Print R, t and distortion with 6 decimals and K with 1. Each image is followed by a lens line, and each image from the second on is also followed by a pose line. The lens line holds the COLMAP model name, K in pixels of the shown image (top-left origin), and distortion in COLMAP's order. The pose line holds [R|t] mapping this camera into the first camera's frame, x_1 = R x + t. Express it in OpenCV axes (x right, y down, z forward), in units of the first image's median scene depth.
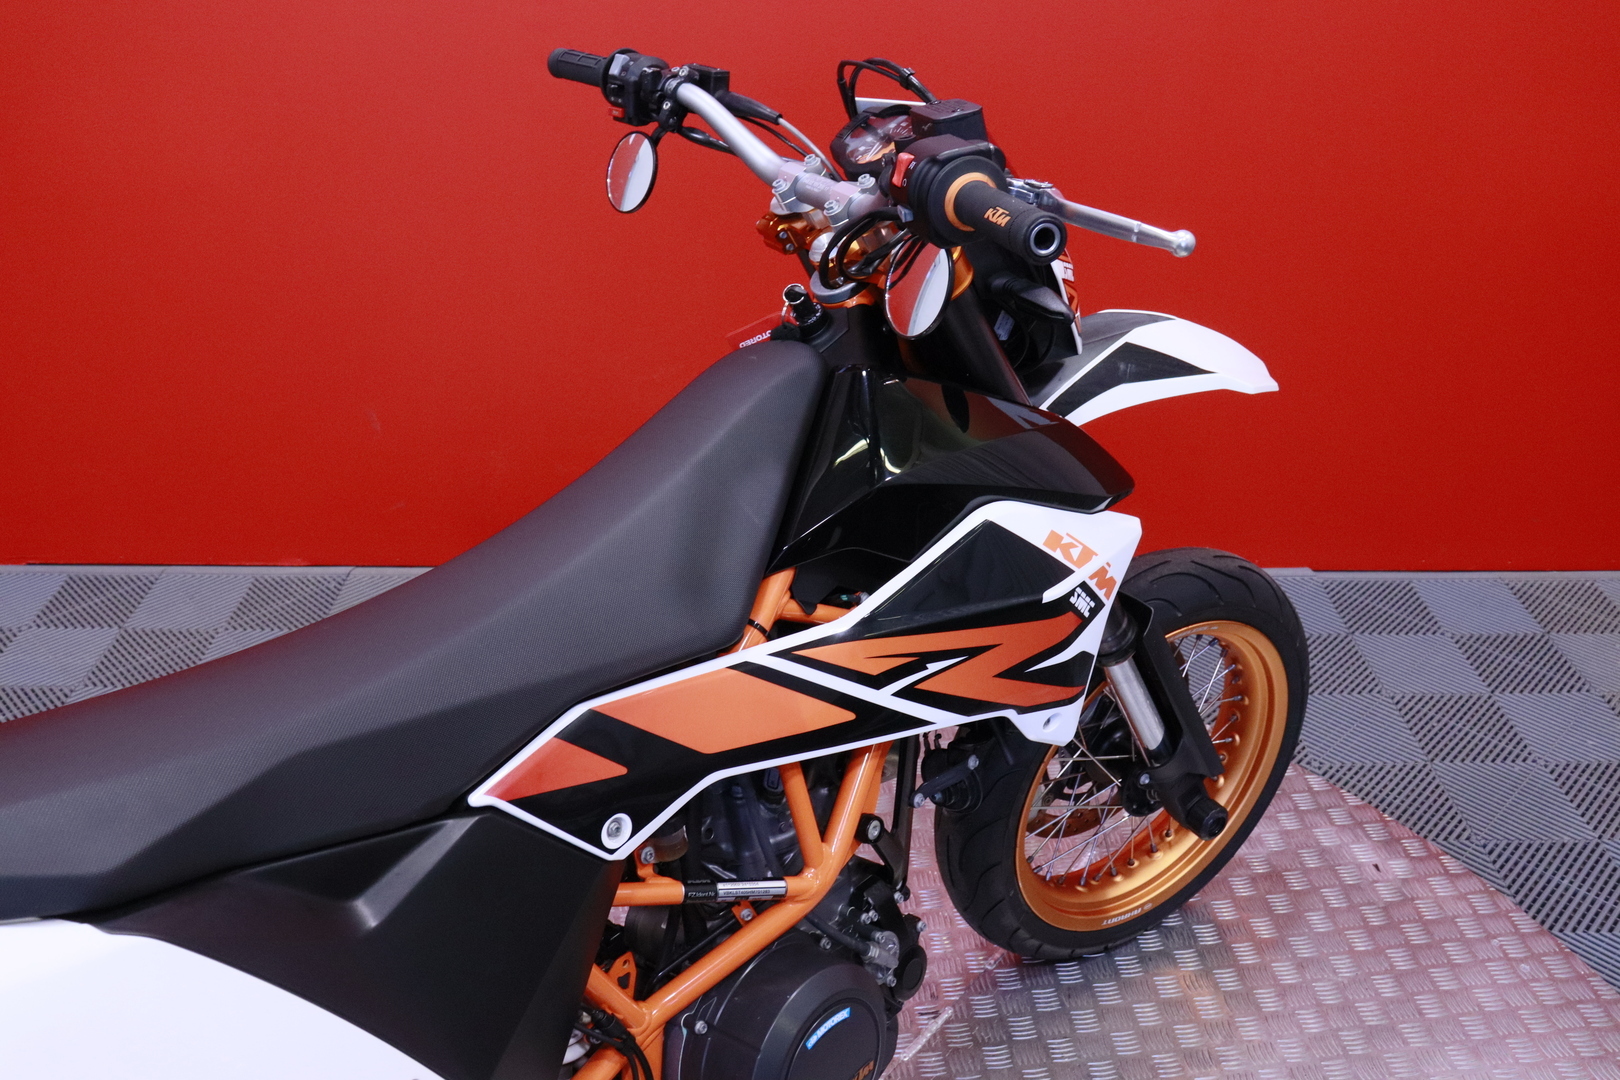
lens RADIAL K [[1409.4, 0, 800.3], [0, 1409.4, 552.0], [0, 0, 1]] dist [-0.108882, 0.057837]
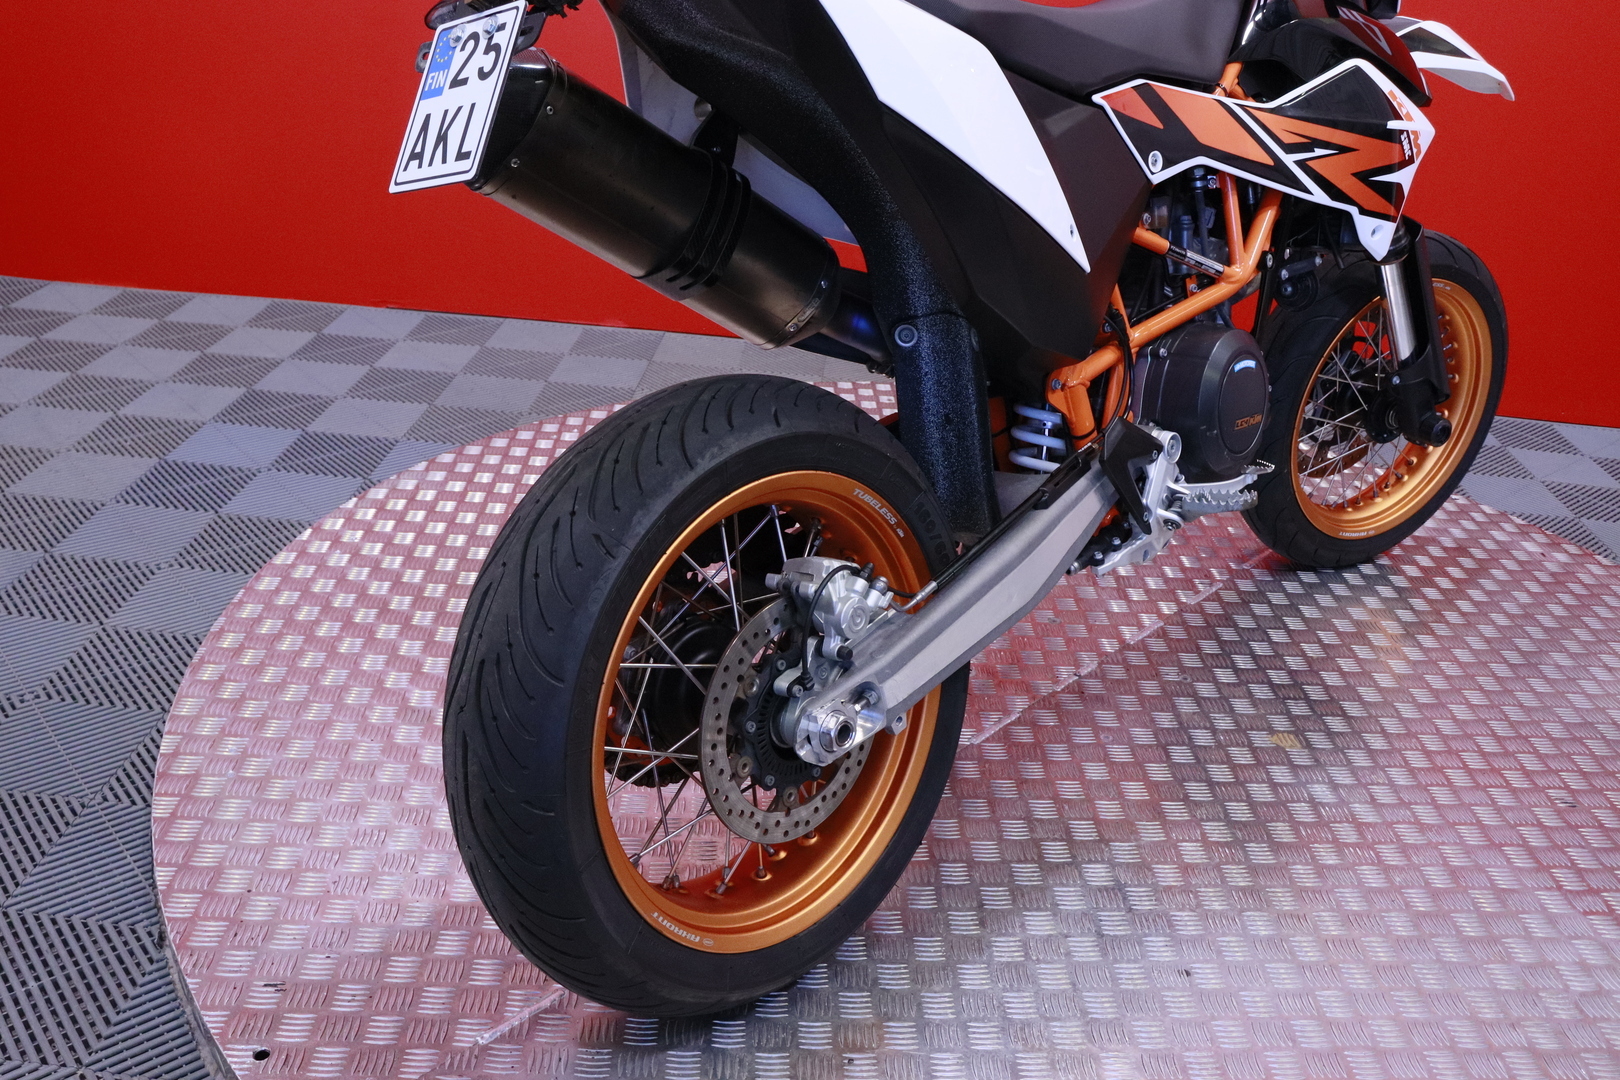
lens RADIAL K [[1409.4, 0, 802.2], [0, 1409.4, 527.3], [0, 0, 1]] dist [-0.108882, 0.057837]
pose [[0.995093, 0.092714, -0.034547, -0.370992], [-0.095222, 0.992245, -0.079888, 0.657989], [0.026873, 0.082785, 0.996205, -0.460157]]
